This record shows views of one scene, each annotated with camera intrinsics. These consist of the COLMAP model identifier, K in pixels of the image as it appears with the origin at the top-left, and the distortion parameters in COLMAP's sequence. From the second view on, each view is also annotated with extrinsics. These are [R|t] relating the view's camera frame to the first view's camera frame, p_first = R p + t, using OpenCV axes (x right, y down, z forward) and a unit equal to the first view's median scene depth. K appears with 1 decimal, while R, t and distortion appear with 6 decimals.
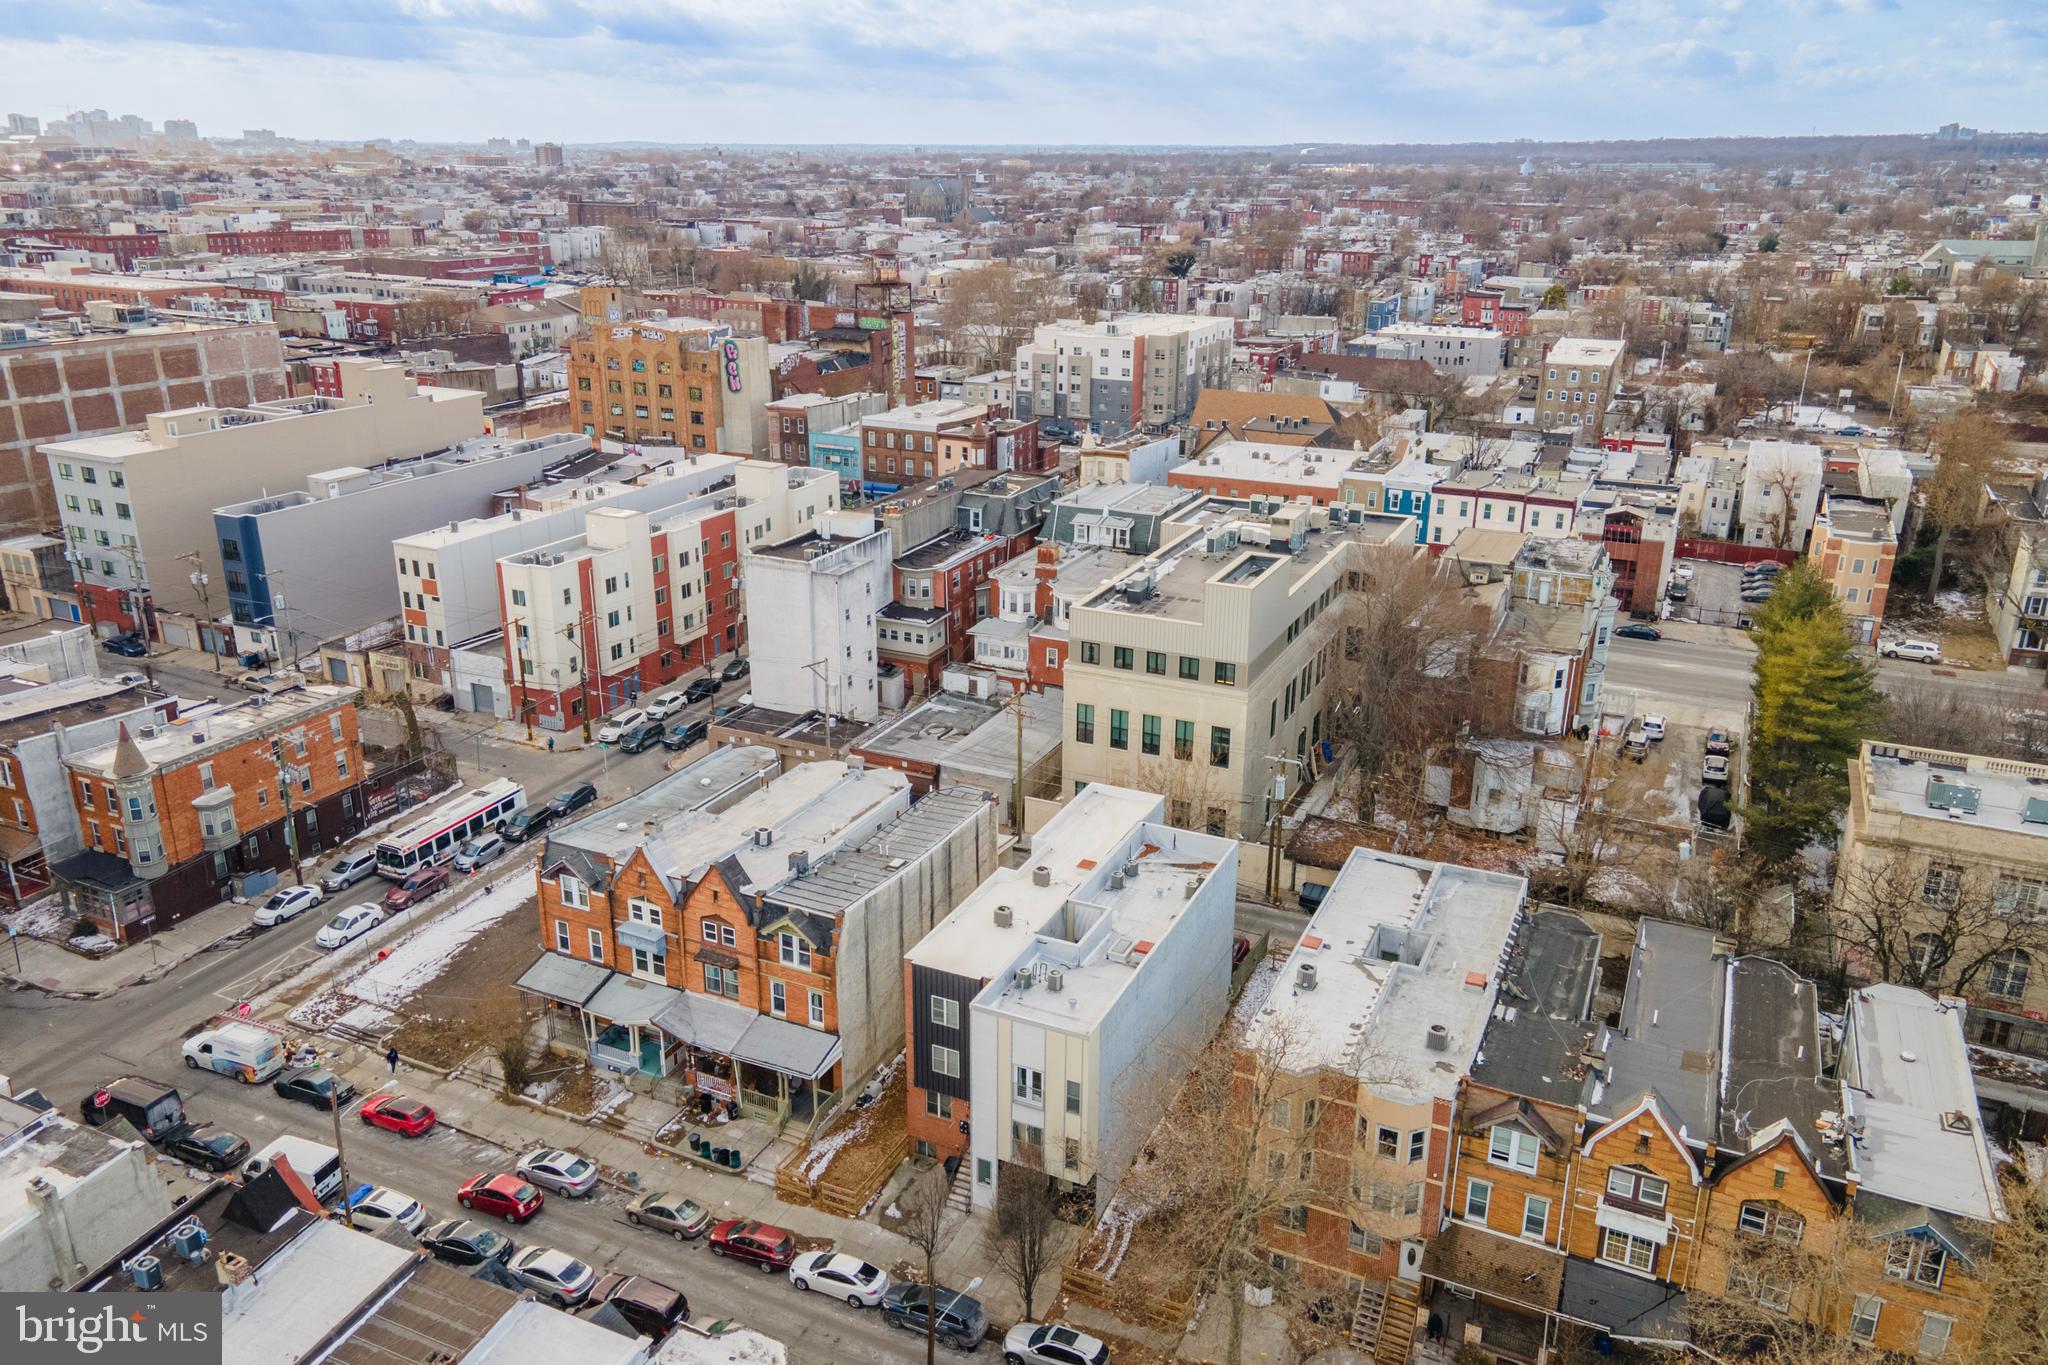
lens RADIAL K [[1518.2, 0, 1012.3], [0, 1518.2, 683.3], [0, 0, 1]] dist [0.029773, 0.001463]
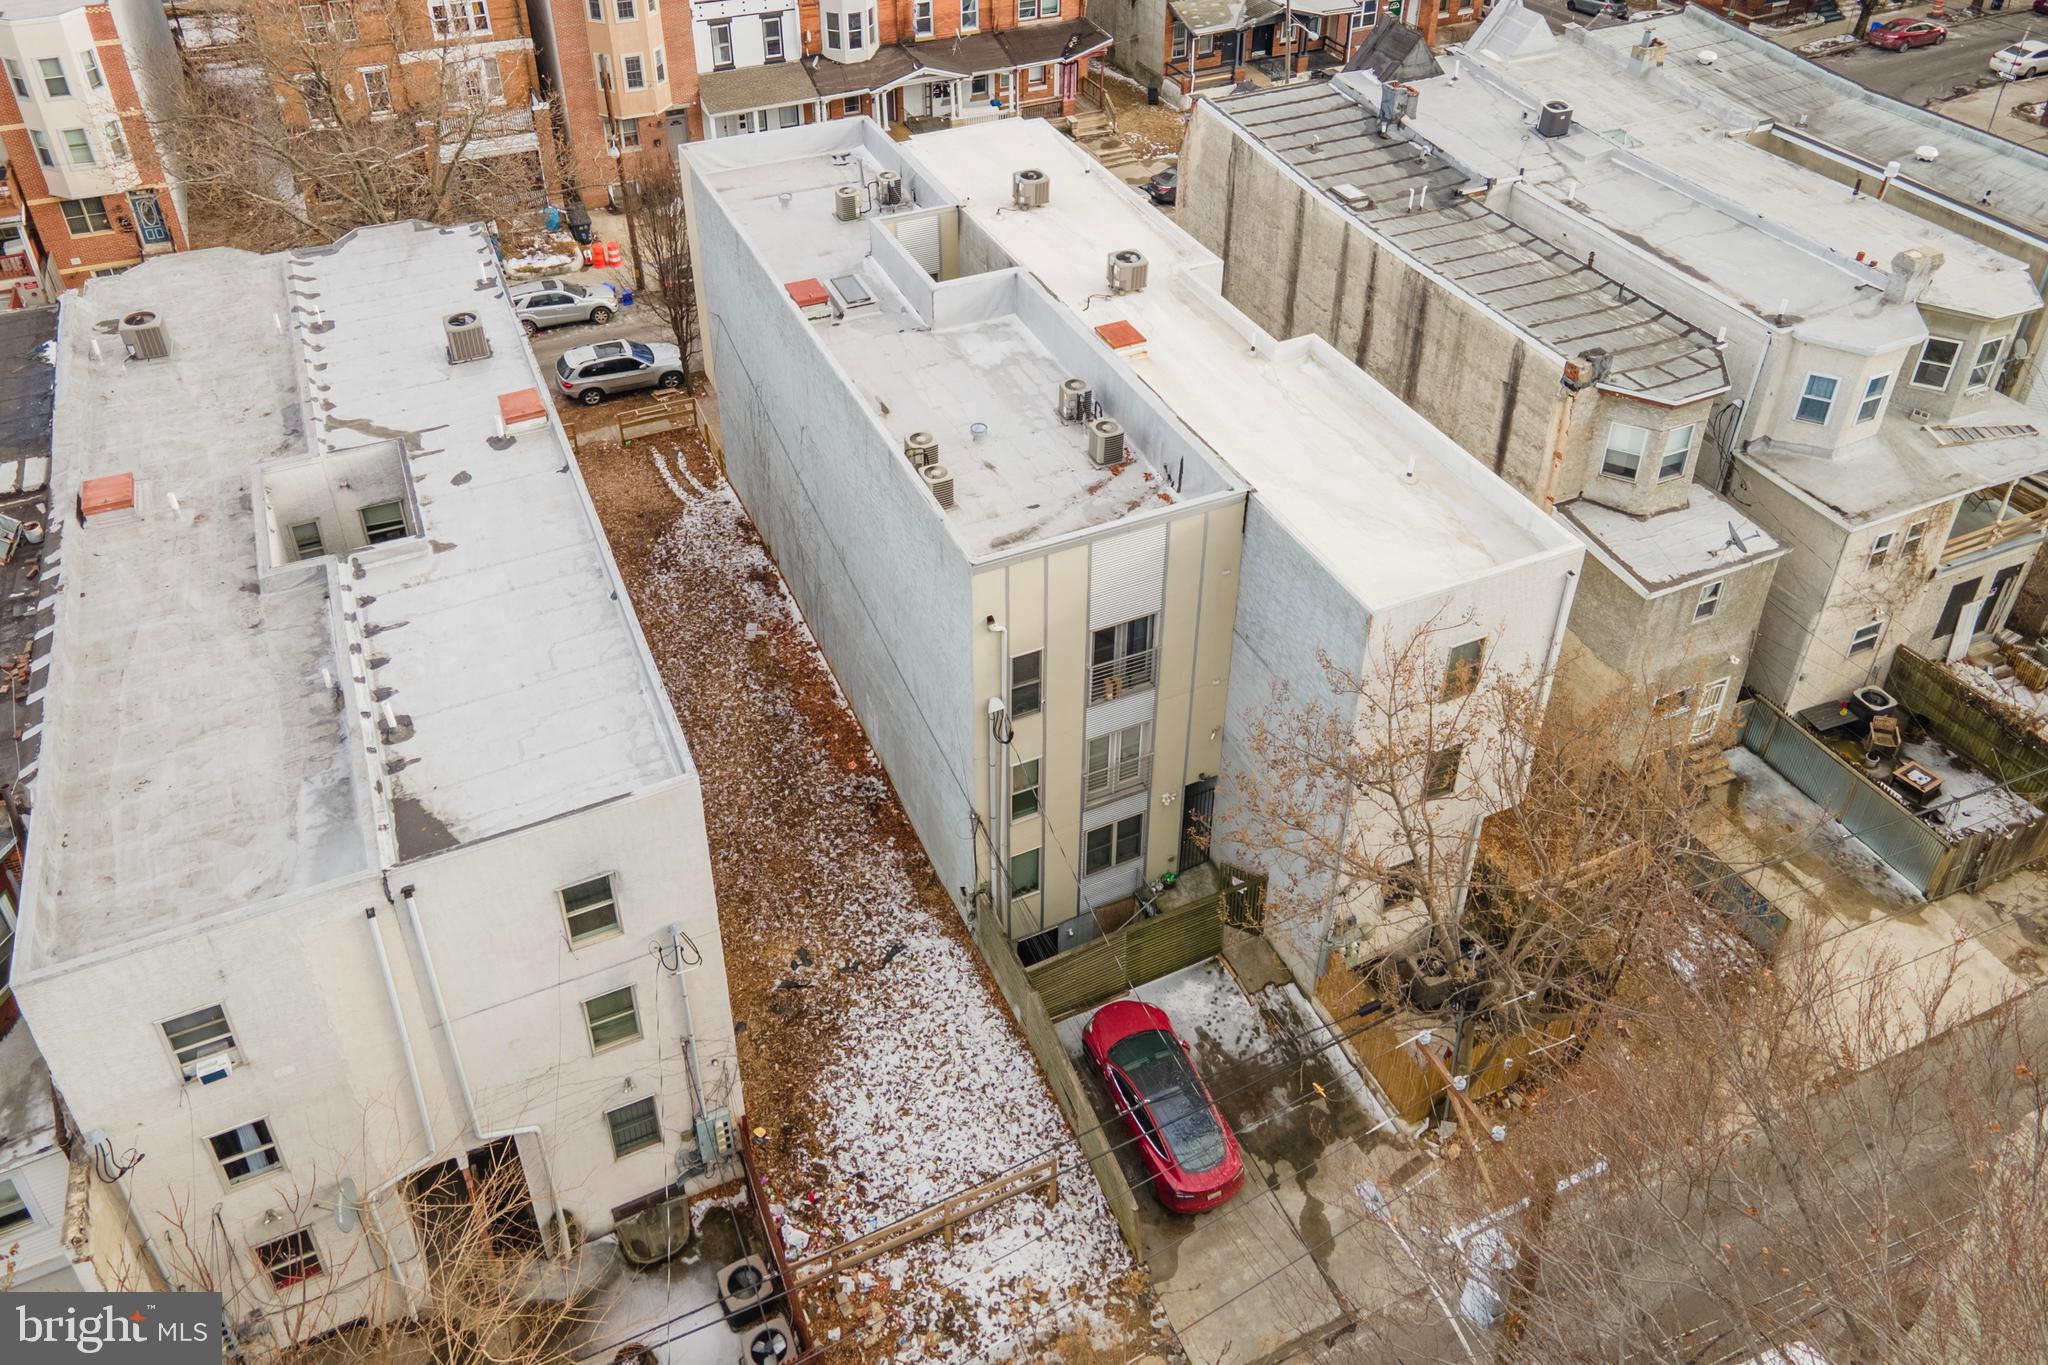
lens RADIAL K [[1568.7, 0, 1050.1], [0, 1568.7, 483.3], [0, 0, 1]] dist [0.031002, -0.000939]
pose [[-0.639289, 0.421610, -0.643082, 0.358940], [-0.250003, 0.676906, 0.692313, -0.150703], [0.727192, 0.603360, -0.327335, 1.145377]]
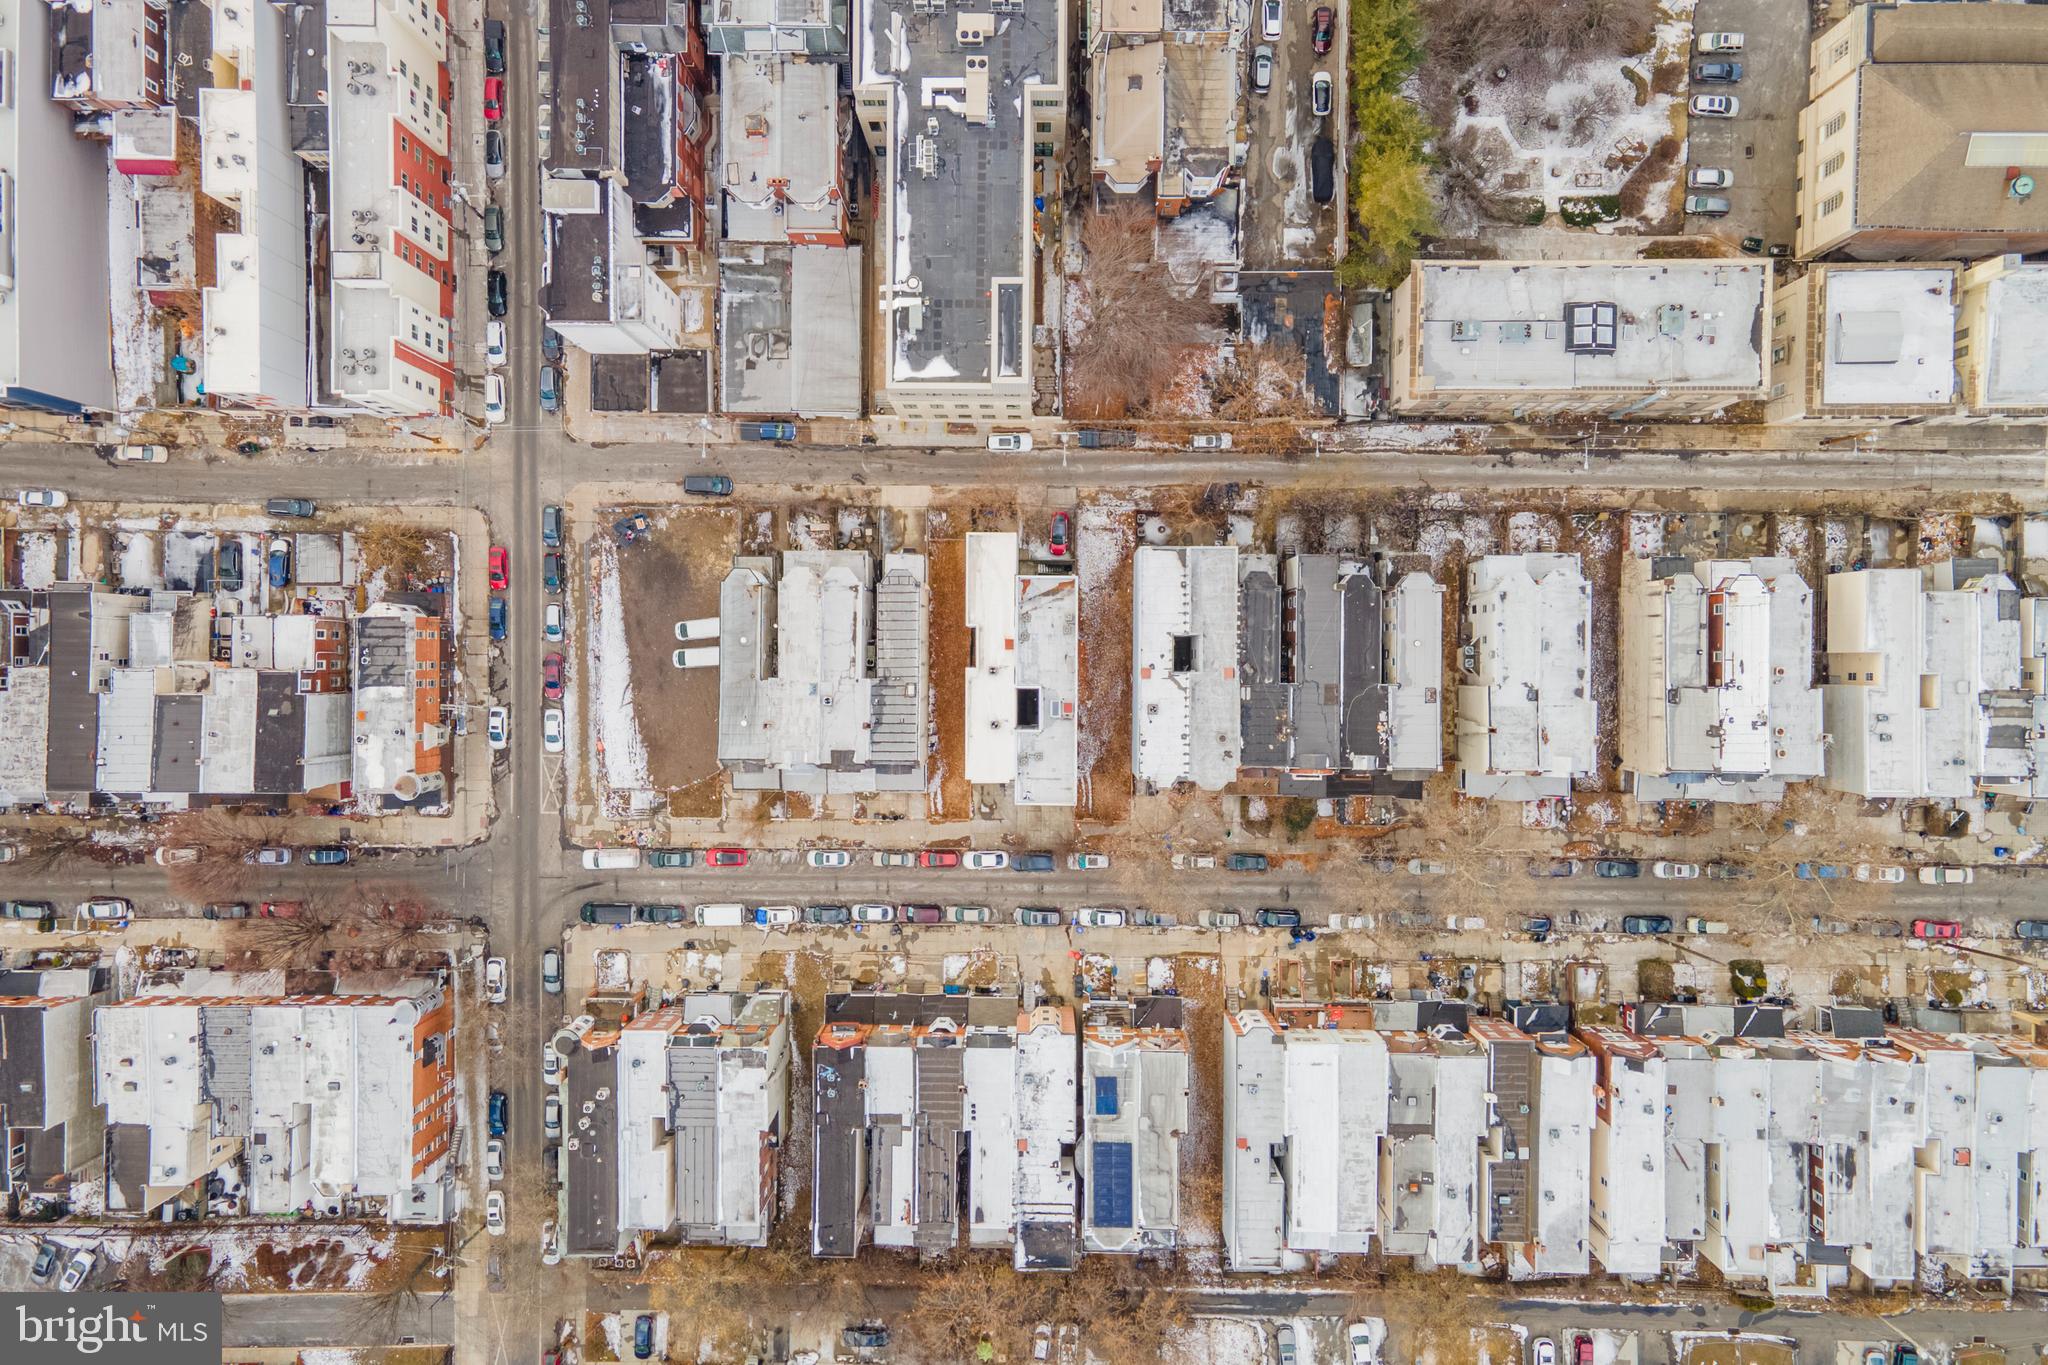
lens RADIAL K [[1518.2, 0, 1012.3], [0, 1518.2, 683.3], [0, 0, 1]] dist [0.029773, 0.001463]
pose [[0.905273, -0.424441, -0.018192, 0.063261], [0.152919, 0.285605, 0.946068, -1.521299], [-0.396355, -0.859232, 0.323456, 0.386729]]
